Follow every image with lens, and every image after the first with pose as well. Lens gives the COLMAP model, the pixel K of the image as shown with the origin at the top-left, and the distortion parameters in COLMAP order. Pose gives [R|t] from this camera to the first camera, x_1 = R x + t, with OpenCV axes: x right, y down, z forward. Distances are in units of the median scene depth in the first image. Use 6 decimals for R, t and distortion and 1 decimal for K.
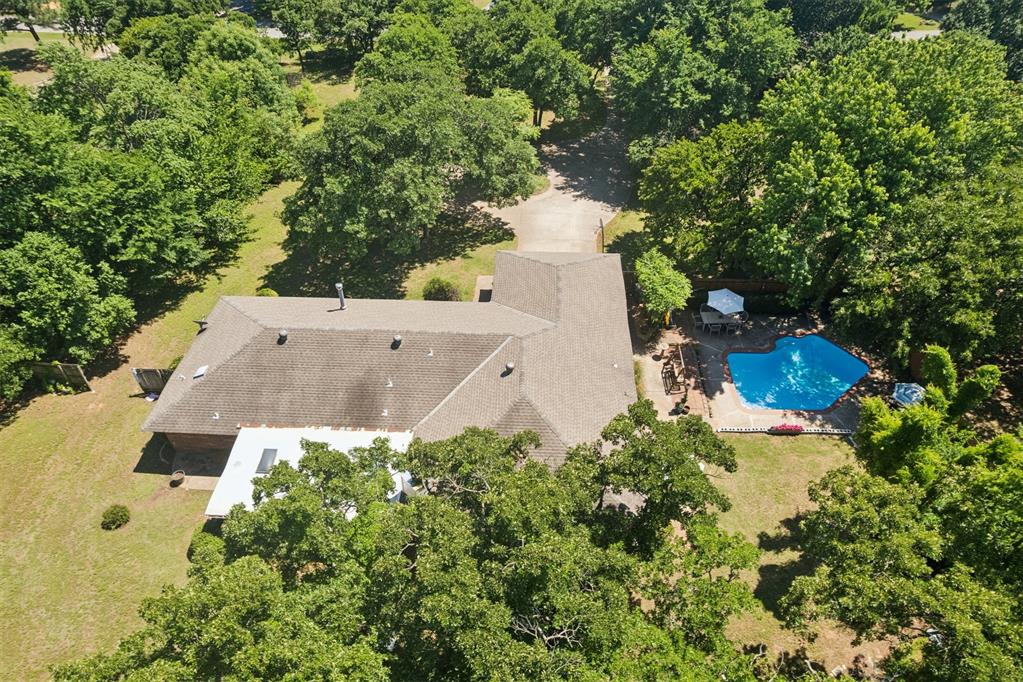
lens RADIAL K [[664.3, 0, 515.0], [0, 664.3, 344.5], [0, 0, 1]] dist [-0.069600, 0.060293]
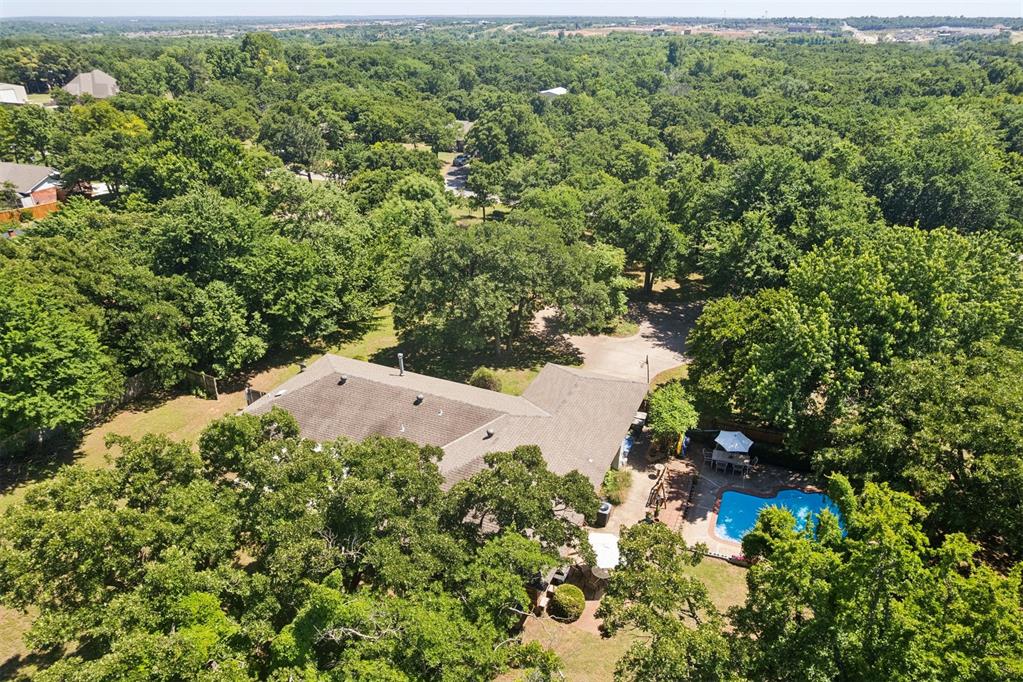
lens RADIAL K [[664.3, 0, 515.0], [0, 664.3, 344.5], [0, 0, 1]] dist [-0.069600, 0.060293]
pose [[0.936972, 0.166071, -0.307415, 0.289994], [-0.240966, 0.944249, -0.224340, 0.109625], [0.253020, 0.284277, 0.924753, -0.109711]]
